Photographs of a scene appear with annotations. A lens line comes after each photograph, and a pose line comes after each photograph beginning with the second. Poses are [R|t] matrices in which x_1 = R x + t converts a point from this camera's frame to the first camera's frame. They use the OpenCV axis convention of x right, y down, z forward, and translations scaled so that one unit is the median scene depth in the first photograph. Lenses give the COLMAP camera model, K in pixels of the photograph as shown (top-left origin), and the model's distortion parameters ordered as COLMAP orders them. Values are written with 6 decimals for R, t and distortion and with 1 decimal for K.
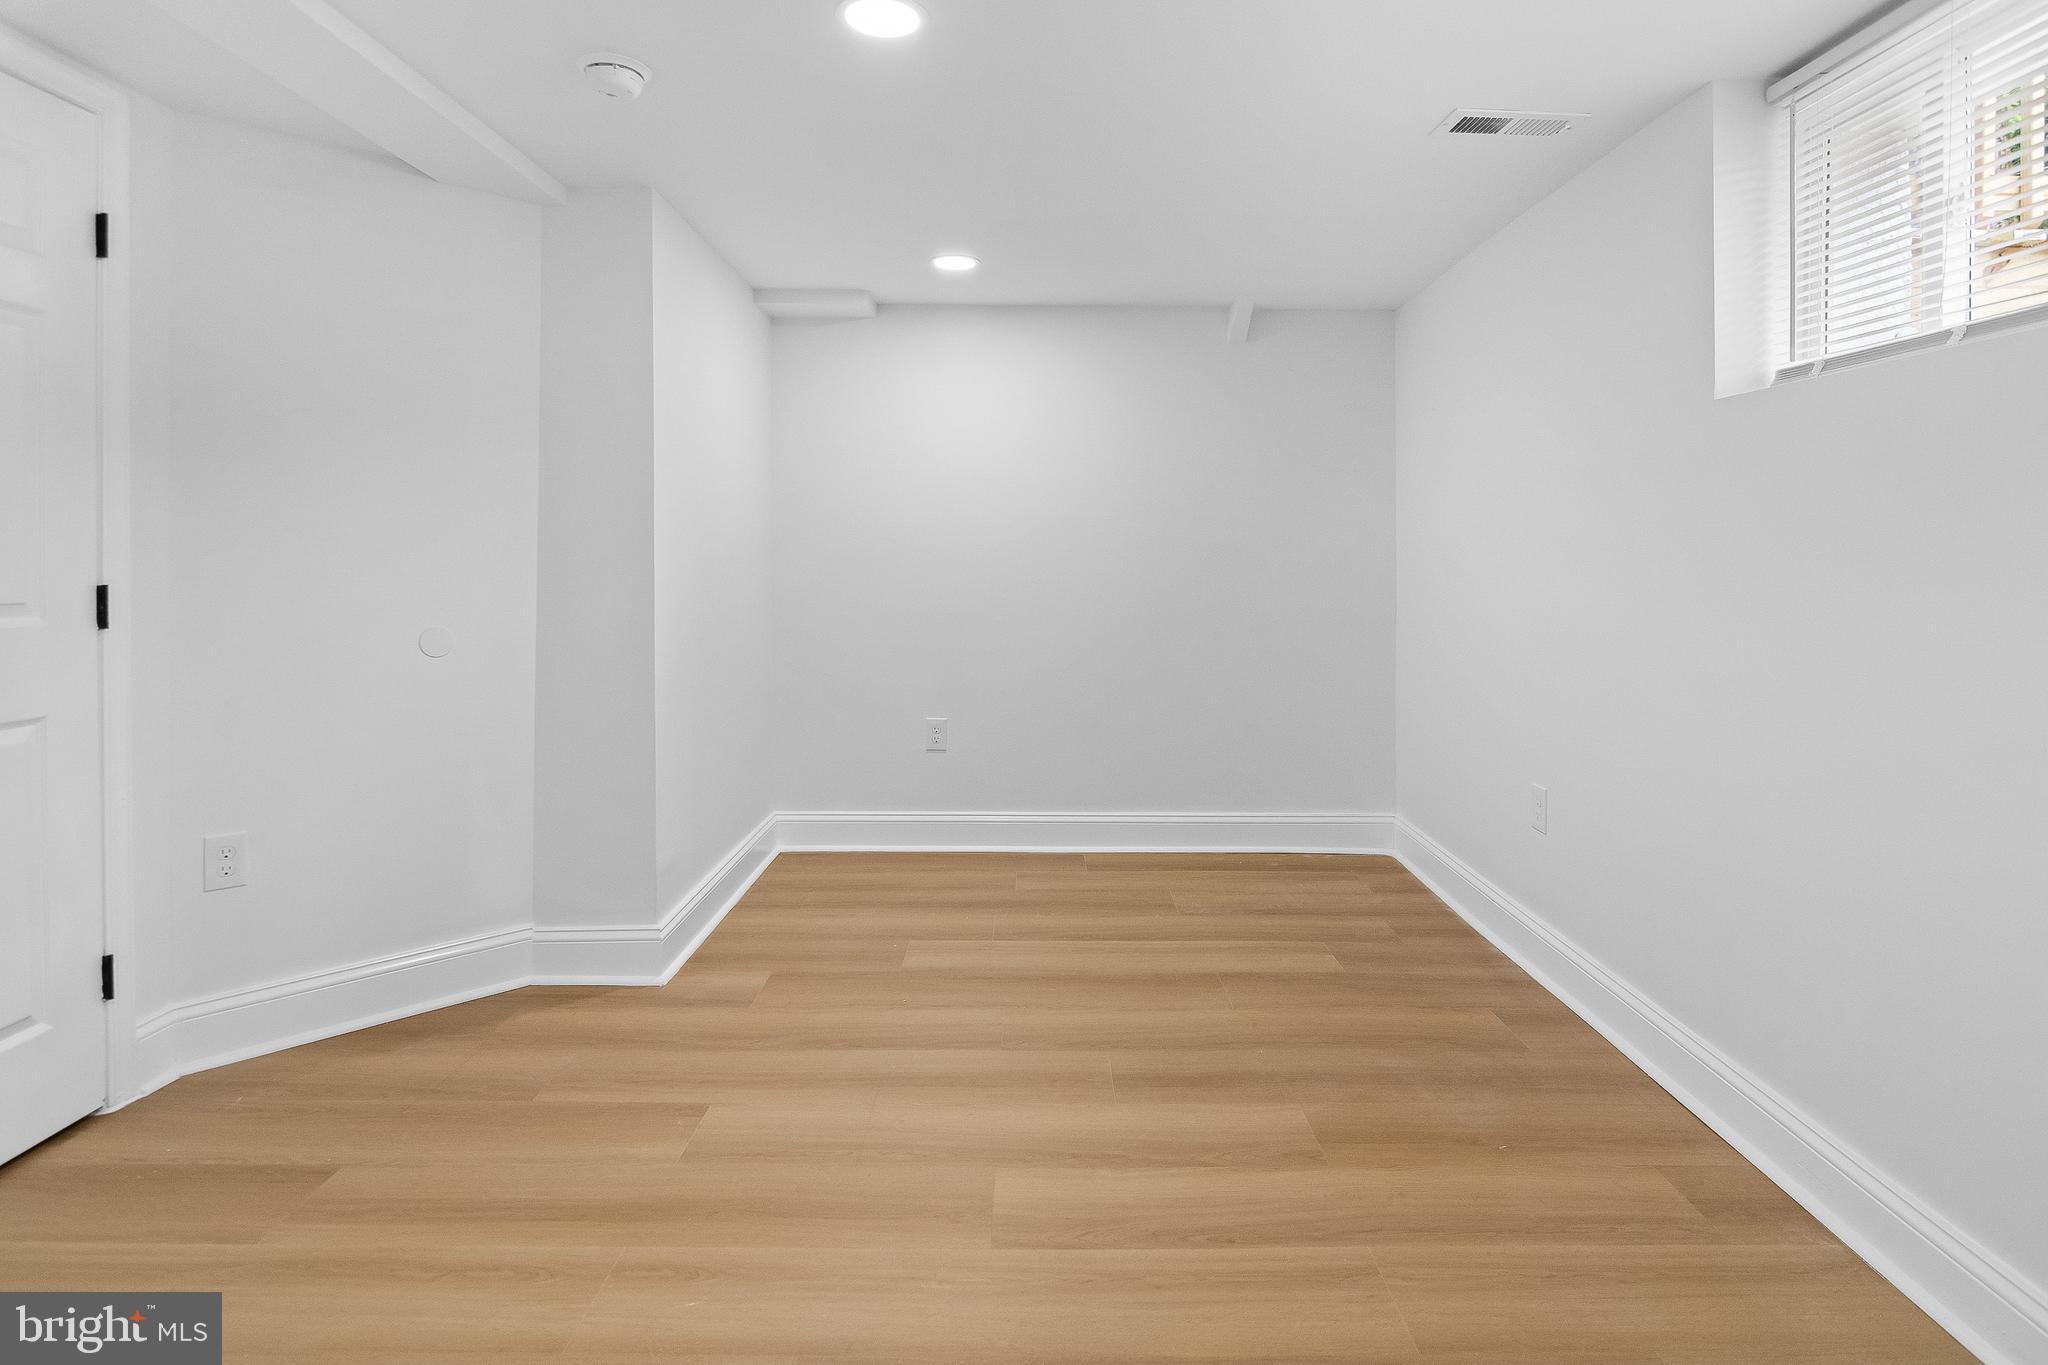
lens RADIAL K [[1023.6, 0, 1016.0], [0, 1023.6, 566.3], [0, 0, 1]] dist [-0.014476, -0.000378]
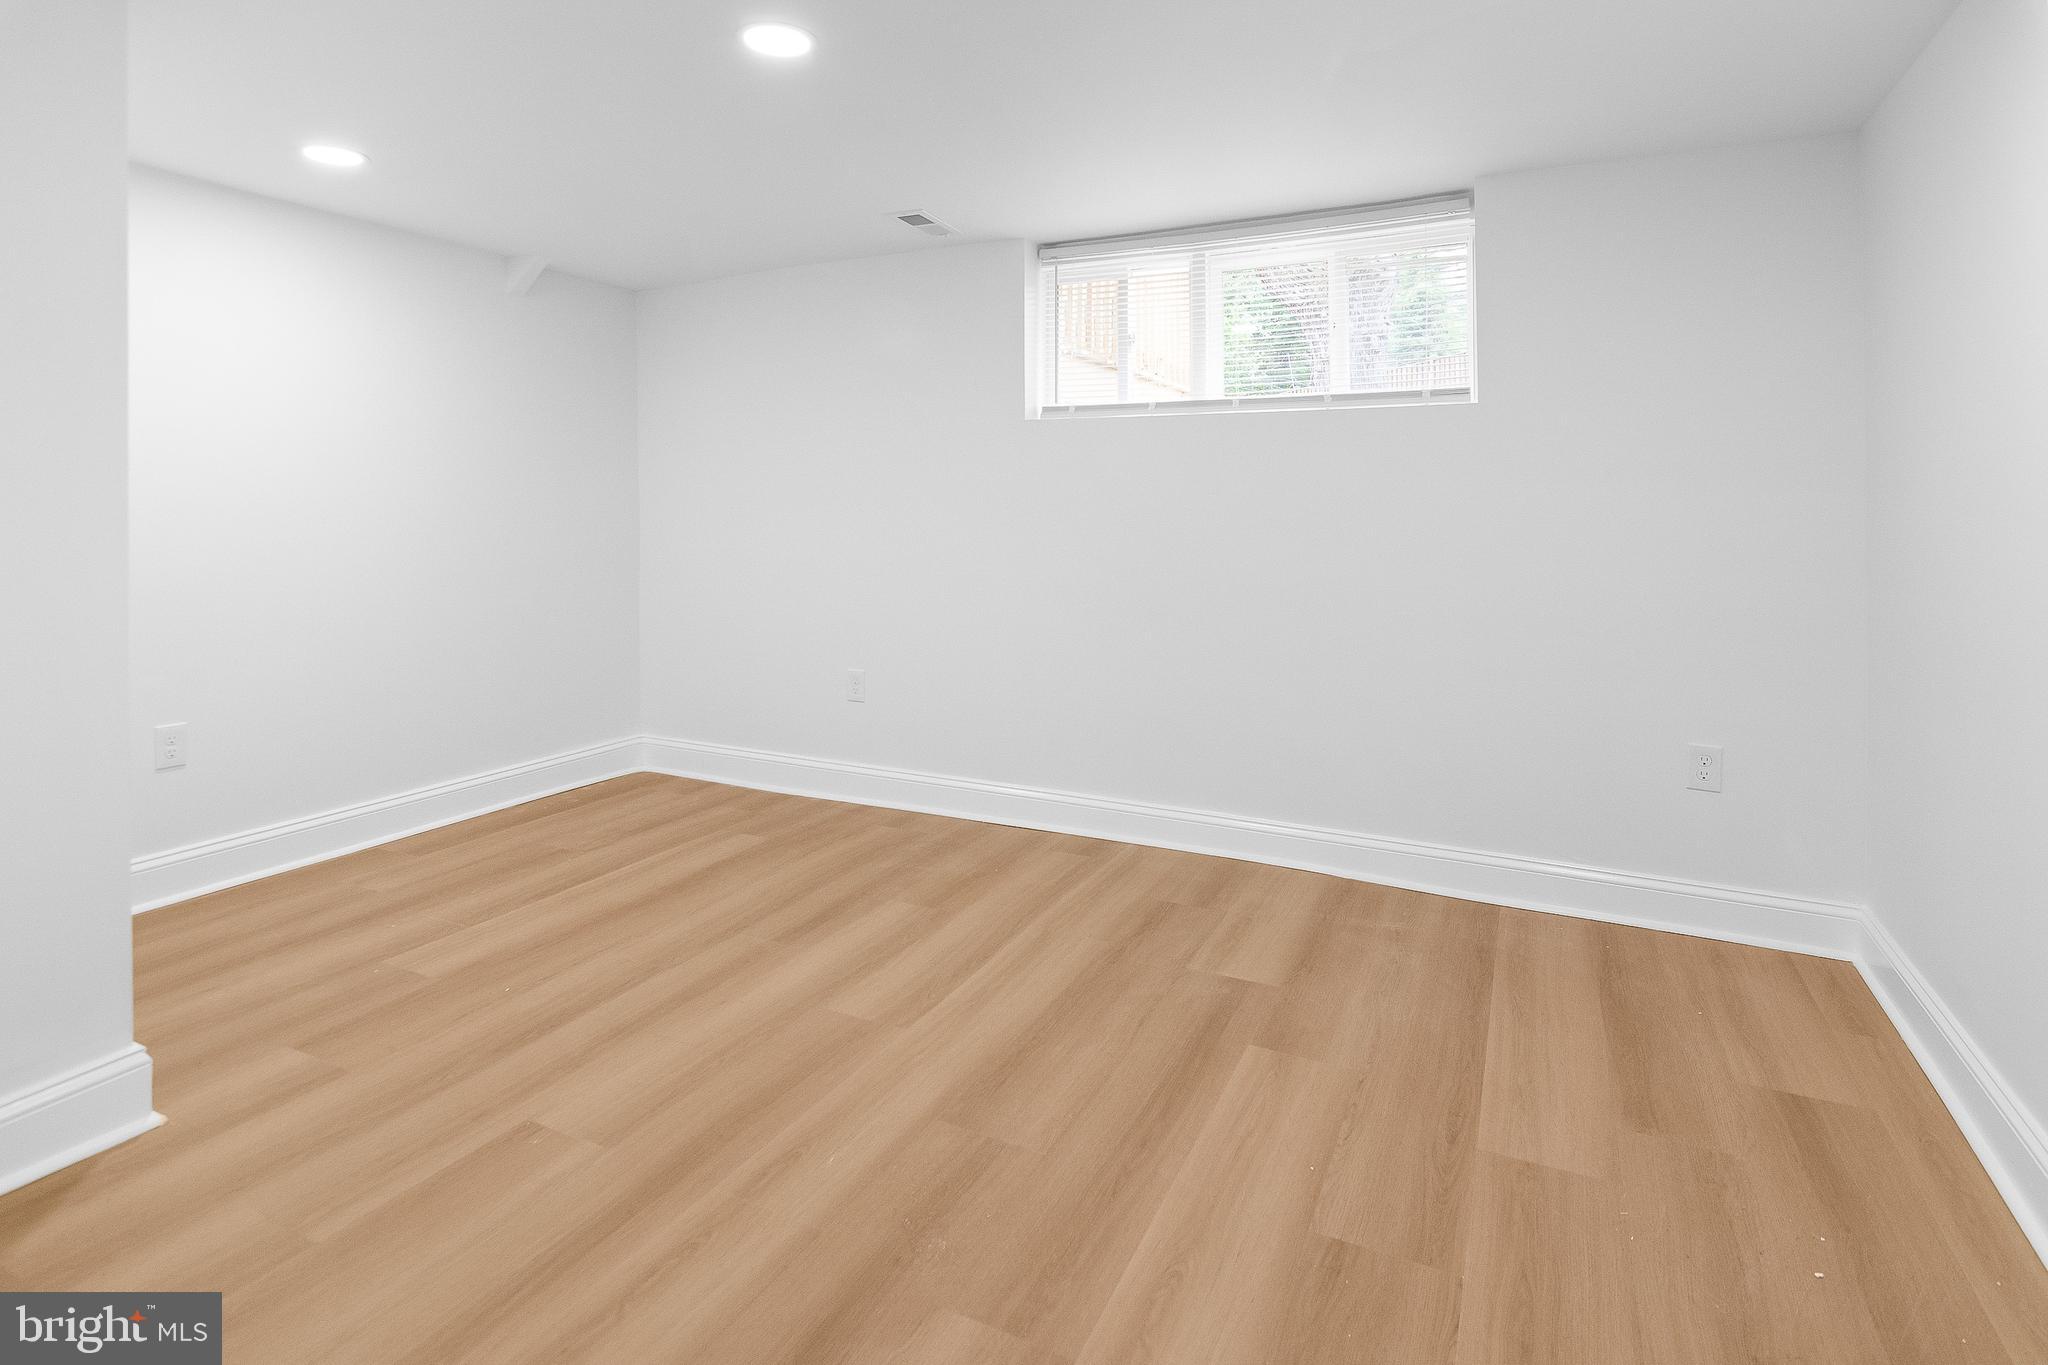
lens RADIAL K [[1044.5, 0, 1019.5], [0, 1044.5, 523.5], [0, 0, 1]] dist [-0.008395, -0.001954]
pose [[0.442896, -0.013752, 0.896467, -0.984509], [0.007855, 0.999903, 0.011458, -0.005497], [-0.896538, 0.001967, 0.442962, 0.217556]]
